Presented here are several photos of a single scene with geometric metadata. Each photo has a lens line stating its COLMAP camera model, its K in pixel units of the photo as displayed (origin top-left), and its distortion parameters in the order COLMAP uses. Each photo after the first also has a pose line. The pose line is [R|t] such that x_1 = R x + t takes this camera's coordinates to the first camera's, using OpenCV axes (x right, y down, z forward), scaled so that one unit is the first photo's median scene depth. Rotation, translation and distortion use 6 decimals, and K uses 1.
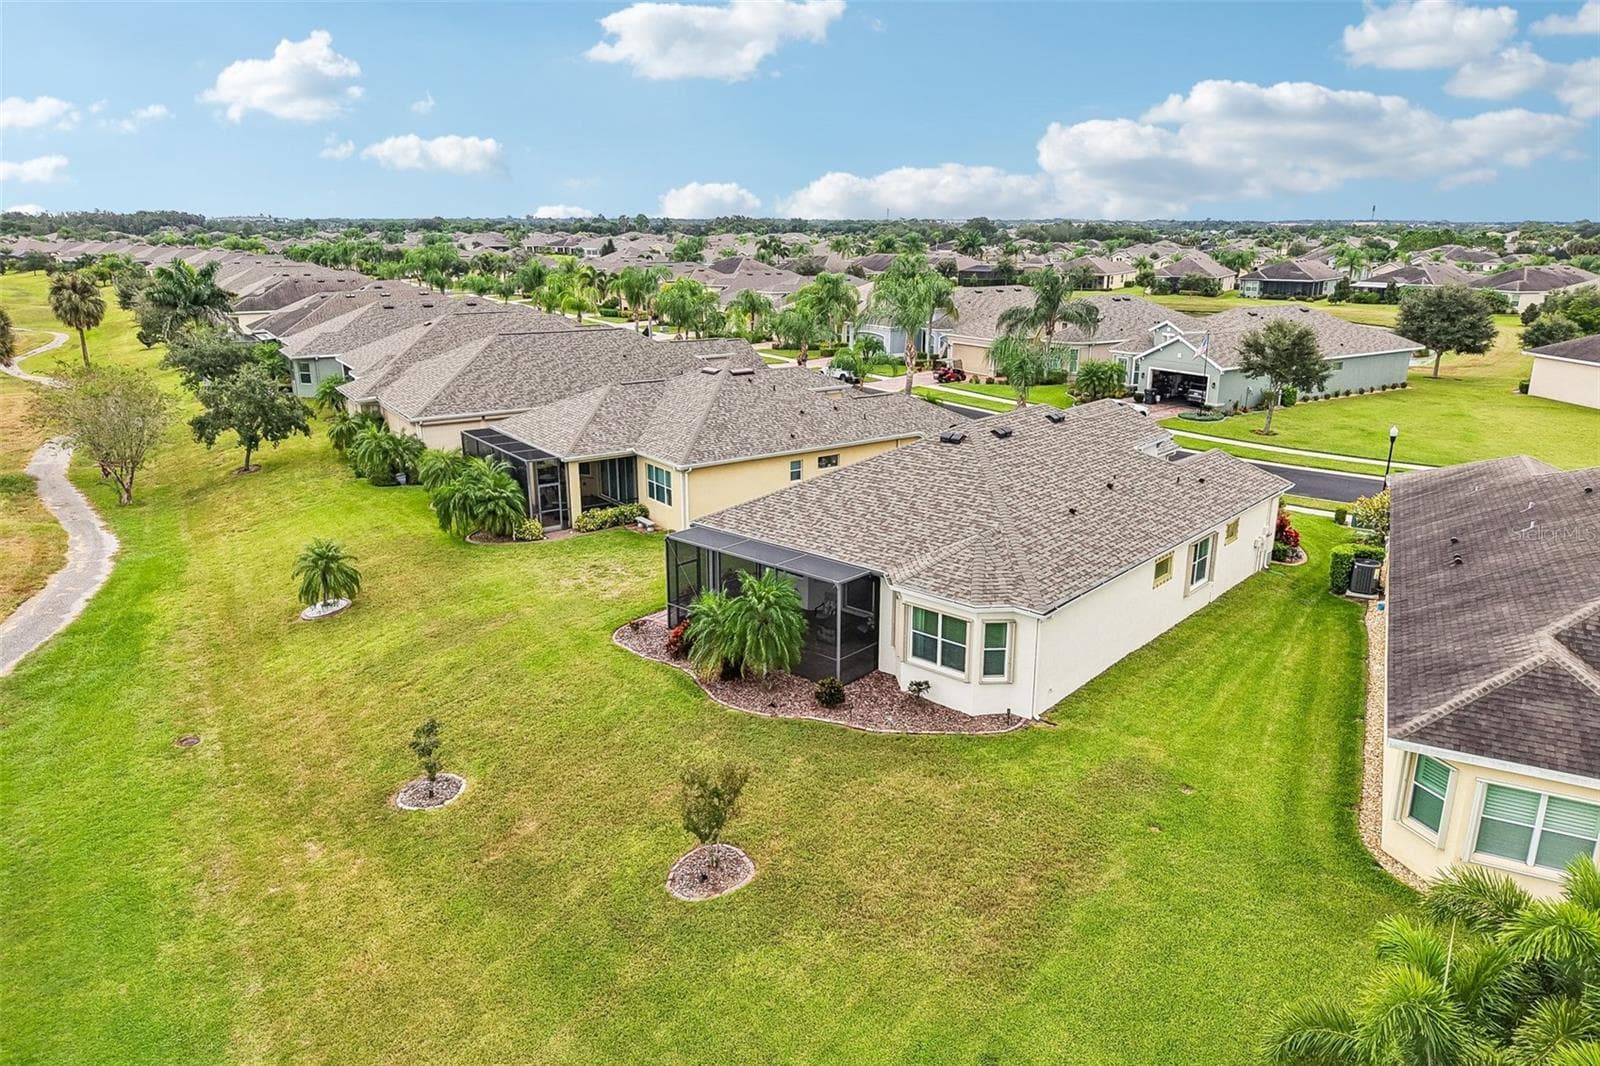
lens RADIAL K [[1022.4, 0, 794.3], [0, 1022.4, 536.0], [0, 0, 1]] dist [0.017161, -0.001239]
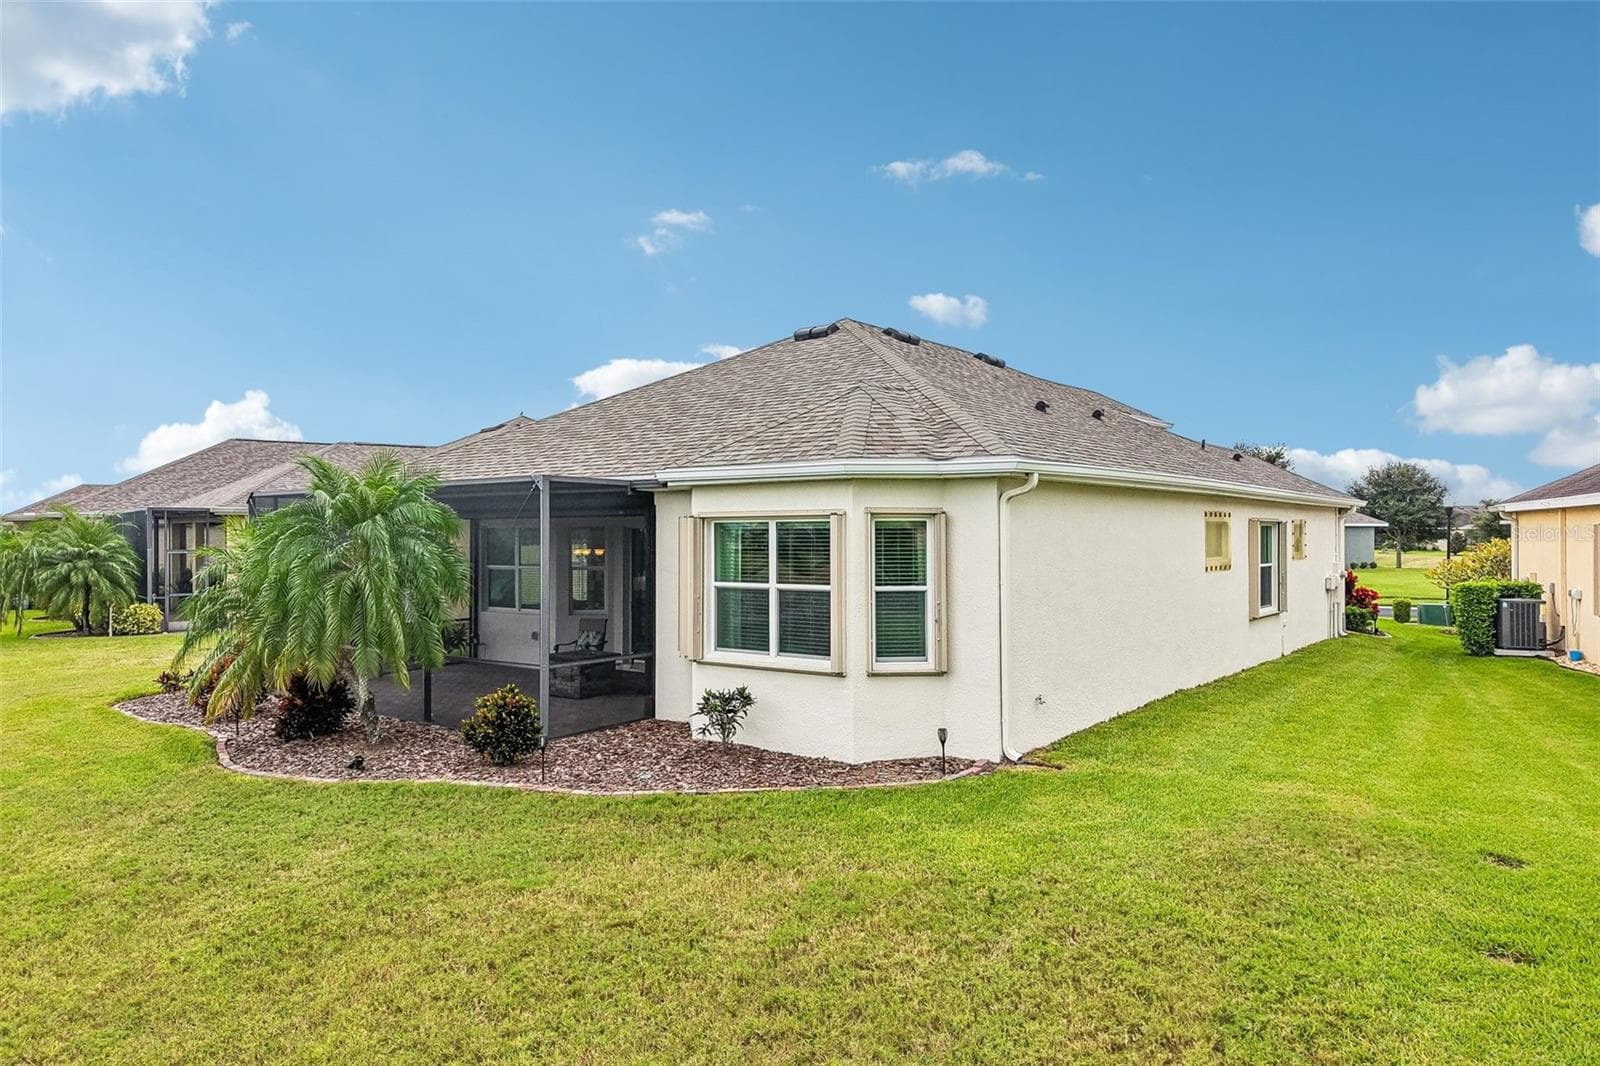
lens RADIAL K [[1022.4, 0, 801.7], [0, 1022.4, 529.4], [0, 0, 1]] dist [0.017161, -0.001239]
pose [[0.996585, 0.002609, 0.082534, 0.118689], [0.022404, 0.953468, -0.300662, 0.205224], [-0.079478, 0.301484, 0.950153, 0.586293]]
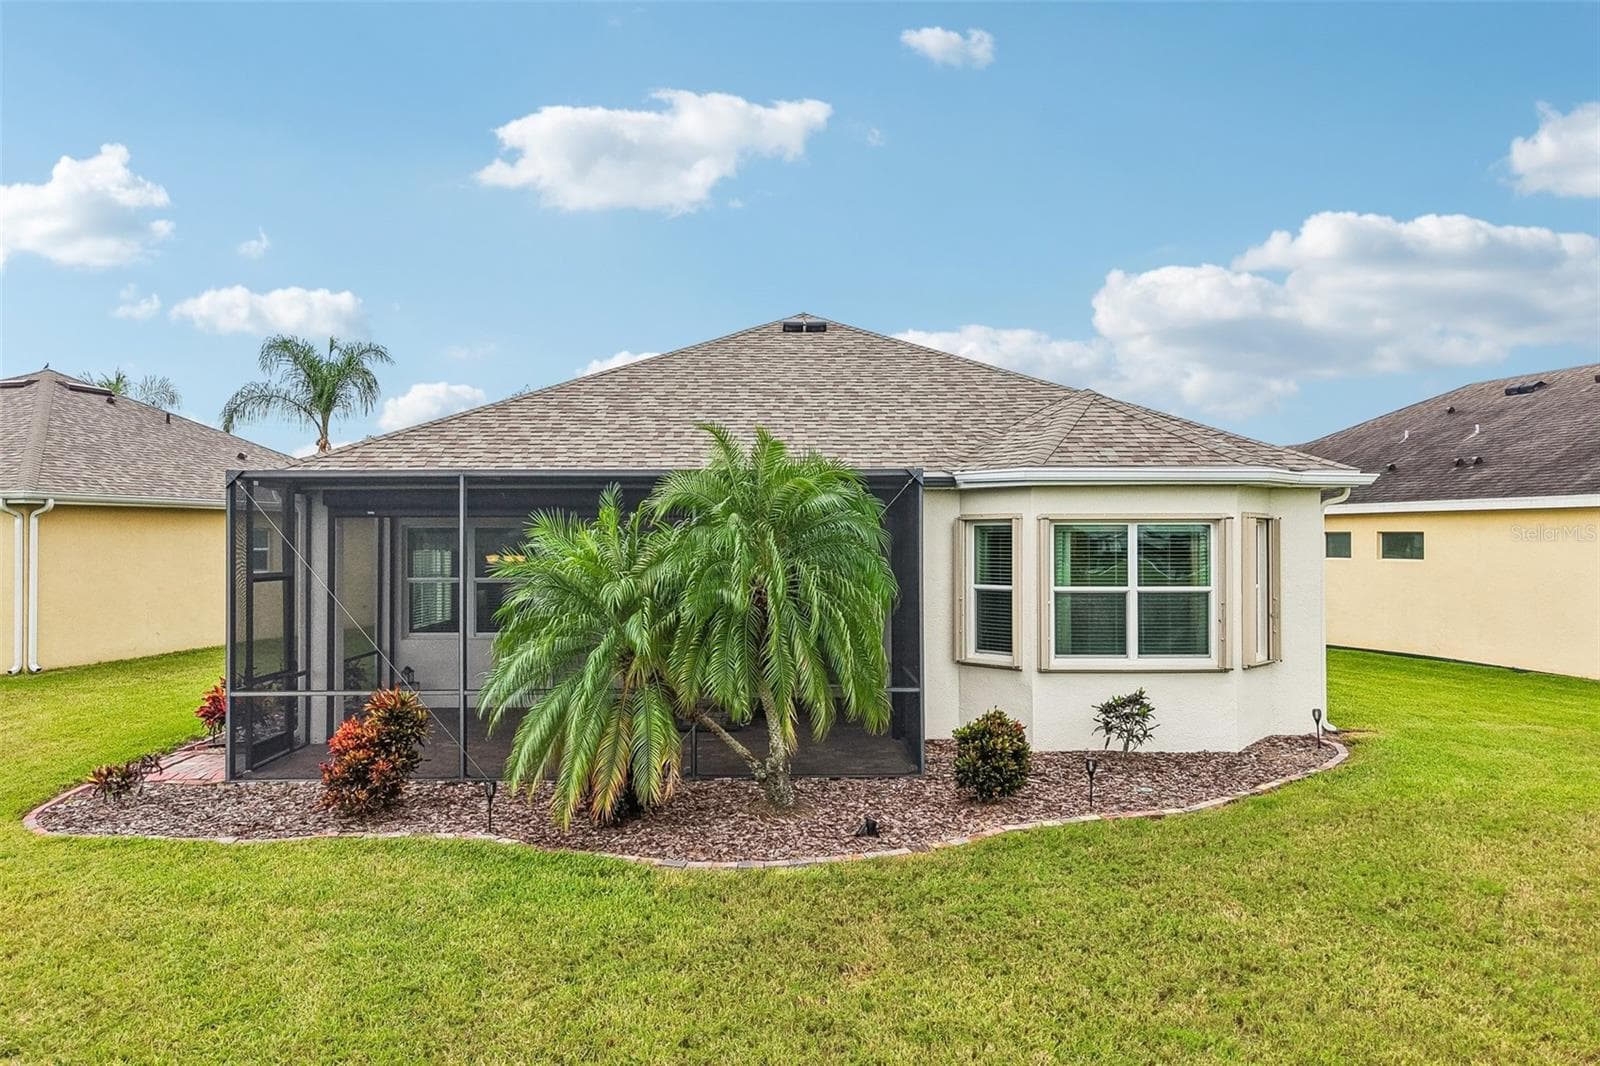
lens RADIAL K [[1022.4, 0, 791.9], [0, 1022.4, 531.3], [0, 0, 1]] dist [0.017161, -0.001239]
pose [[0.715888, 0.004102, 0.698203, -0.257657], [0.202226, 0.955903, -0.212965, 0.138902], [-0.668288, 0.293654, 0.683490, 0.794018]]
